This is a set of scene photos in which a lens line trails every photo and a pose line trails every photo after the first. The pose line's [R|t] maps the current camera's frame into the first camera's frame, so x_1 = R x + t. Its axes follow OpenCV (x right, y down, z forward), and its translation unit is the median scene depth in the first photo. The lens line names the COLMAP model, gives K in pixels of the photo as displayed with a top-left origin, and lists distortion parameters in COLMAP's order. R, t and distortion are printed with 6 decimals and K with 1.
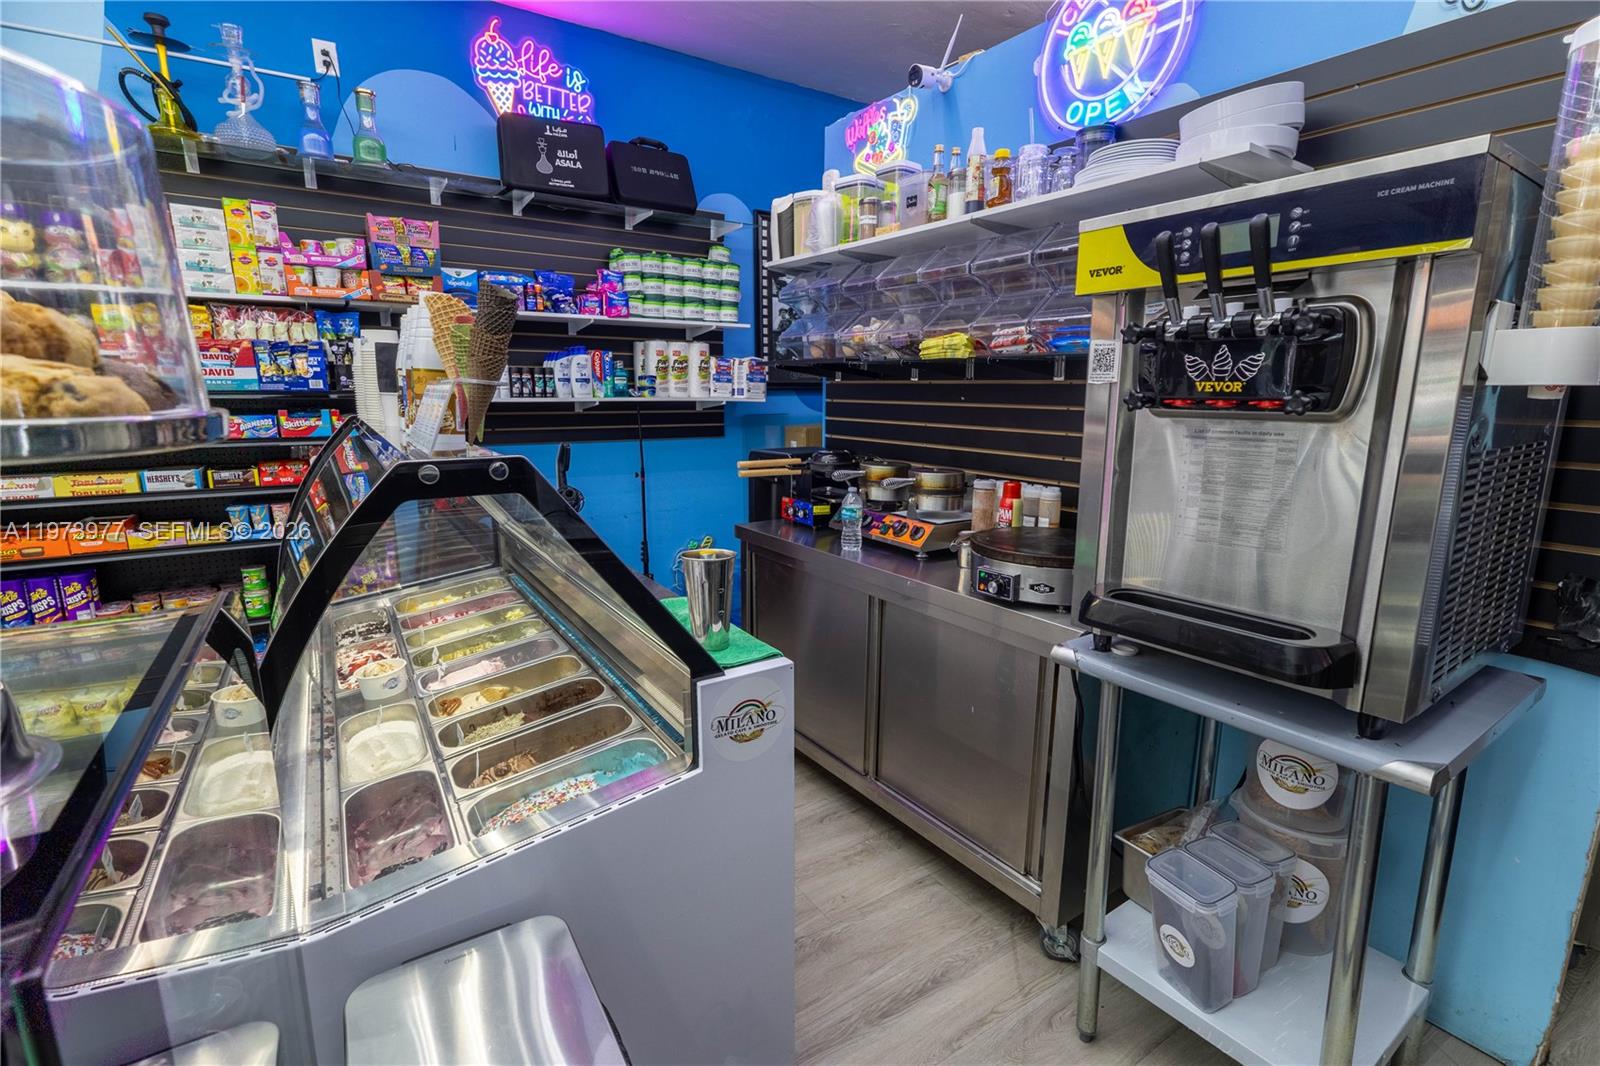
lens RADIAL K [[728.1, 0, 800.9], [0, 728.1, 526.7], [0, 0, 1]] dist [-0.000448, 0.000842]
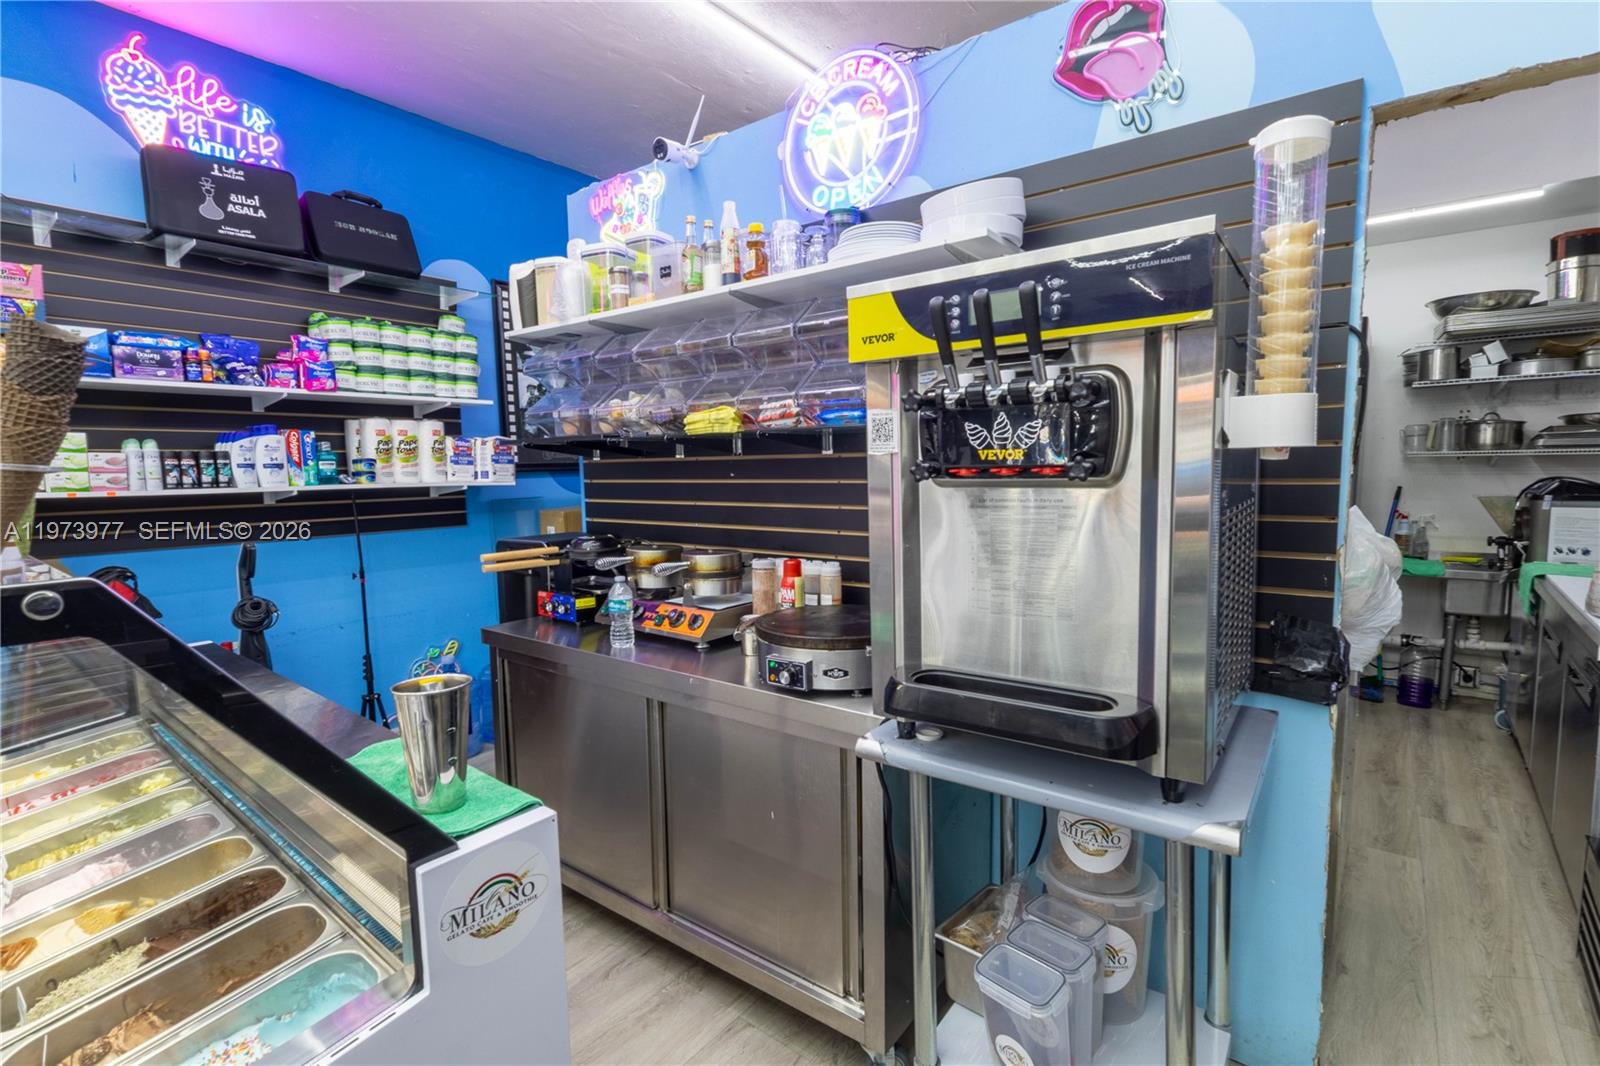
lens RADIAL K [[728.1, 0, 807.8], [0, 728.1, 533.9], [0, 0, 1]] dist [-0.000448, 0.000842]
pose [[0.946281, -0.052792, 0.319008, 0.006333], [0.083109, 0.993147, -0.082172, -0.012362], [-0.312483, 0.104270, 0.944183, 0.074145]]
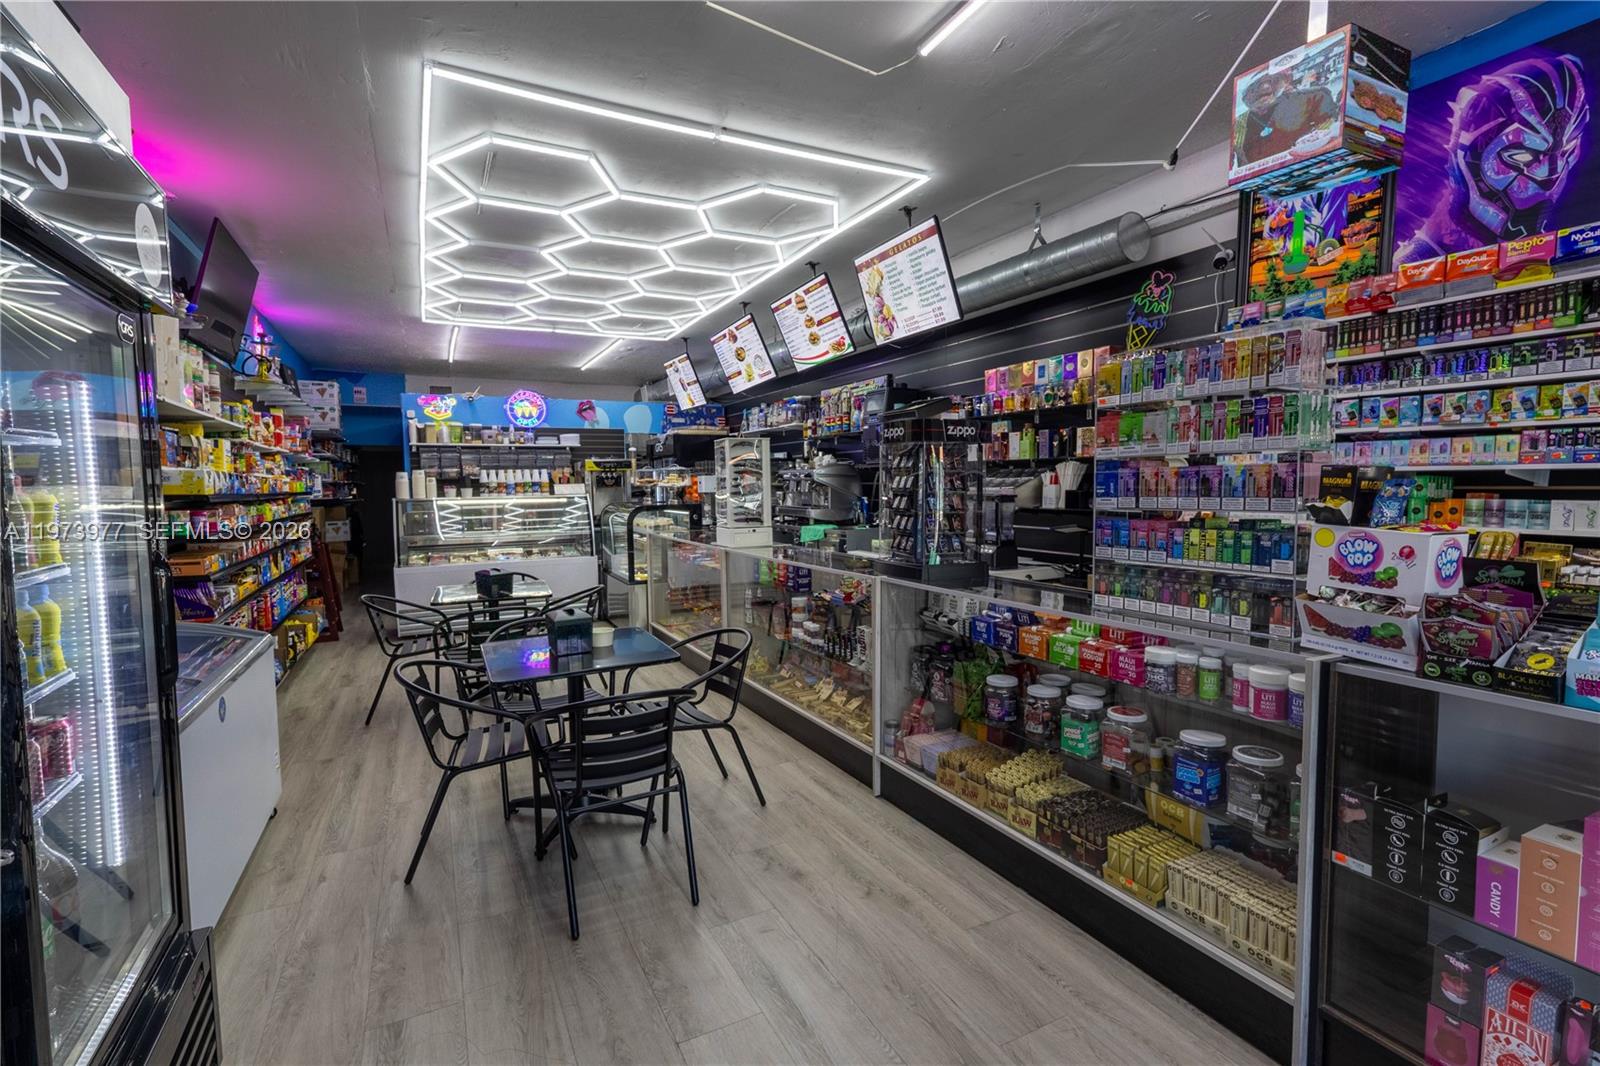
lens RADIAL K [[728.1, 0, 812.3], [0, 728.1, 527.9], [0, 0, 1]] dist [-0.000448, 0.000842]
pose [[0.092307, -0.072917, 0.993057, -3.047976], [0.211070, 0.976084, 0.052051, 0.142227], [-0.973103, 0.204800, 0.105490, -0.798877]]
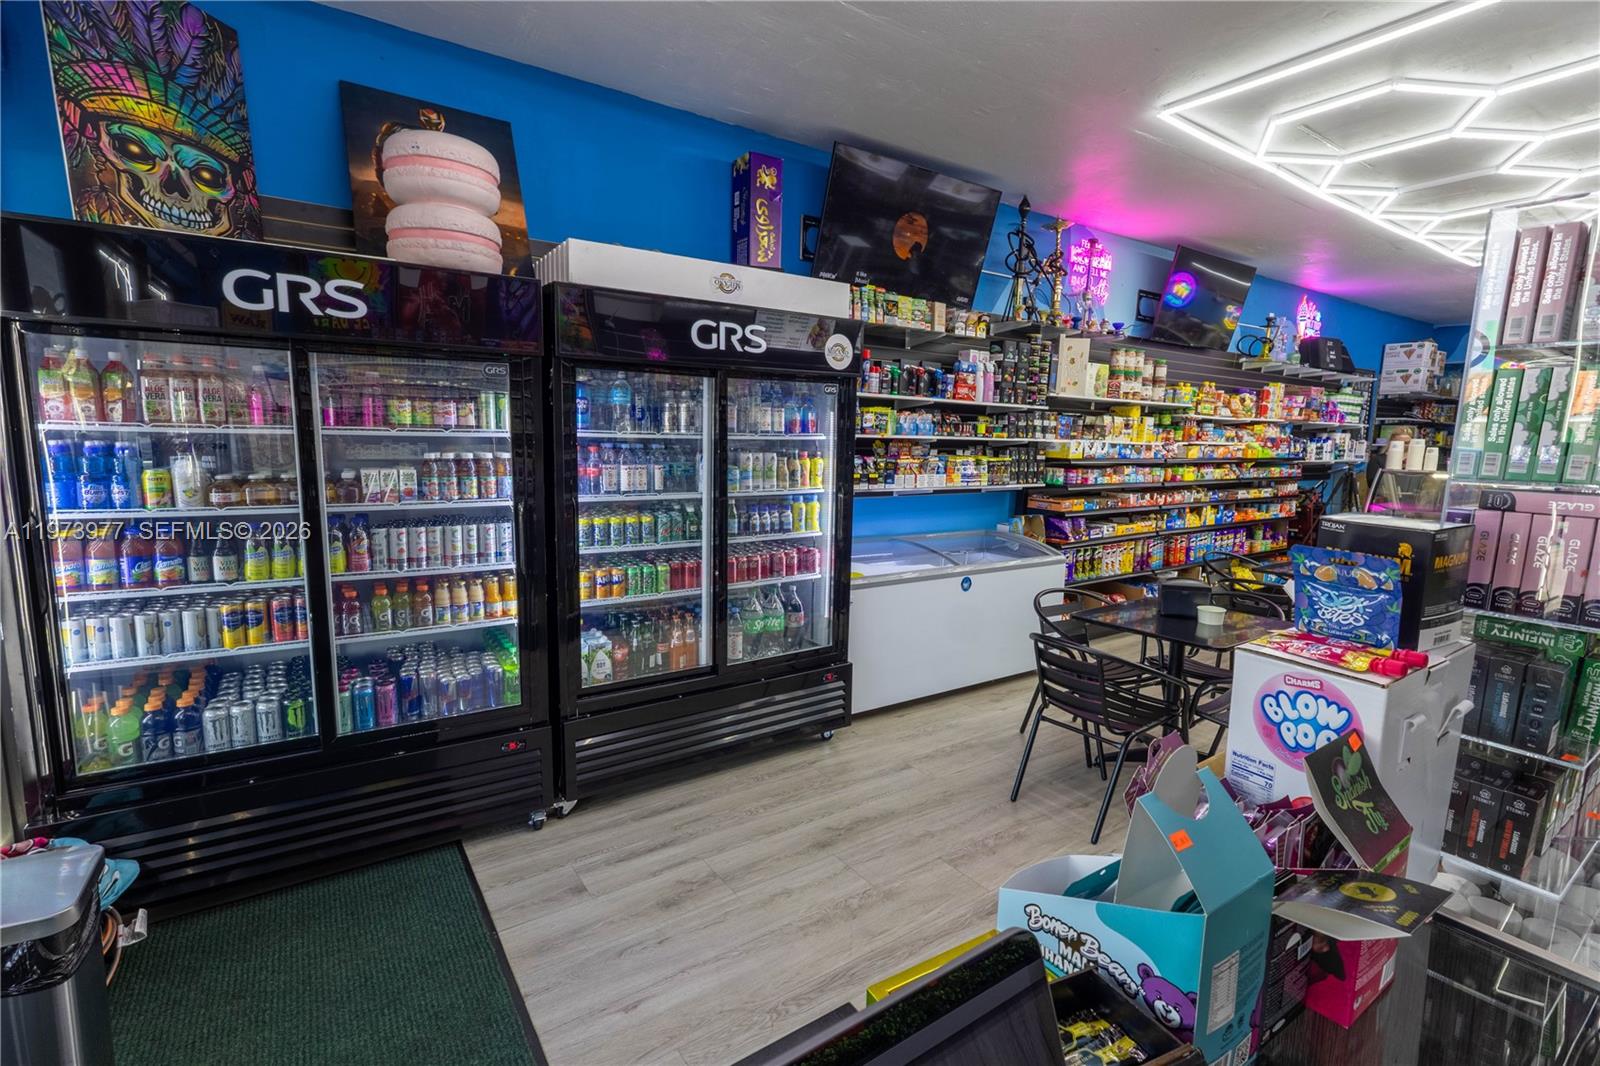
lens RADIAL K [[728.1, 0, 811.9], [0, 728.1, 538.6], [0, 0, 1]] dist [-0.000448, 0.000842]
pose [[0.999969, 0.007673, 0.001509, -2.559879], [-0.007586, 0.998670, -0.050988, 0.239854], [-0.001898, 0.050975, 0.998698, -1.567836]]
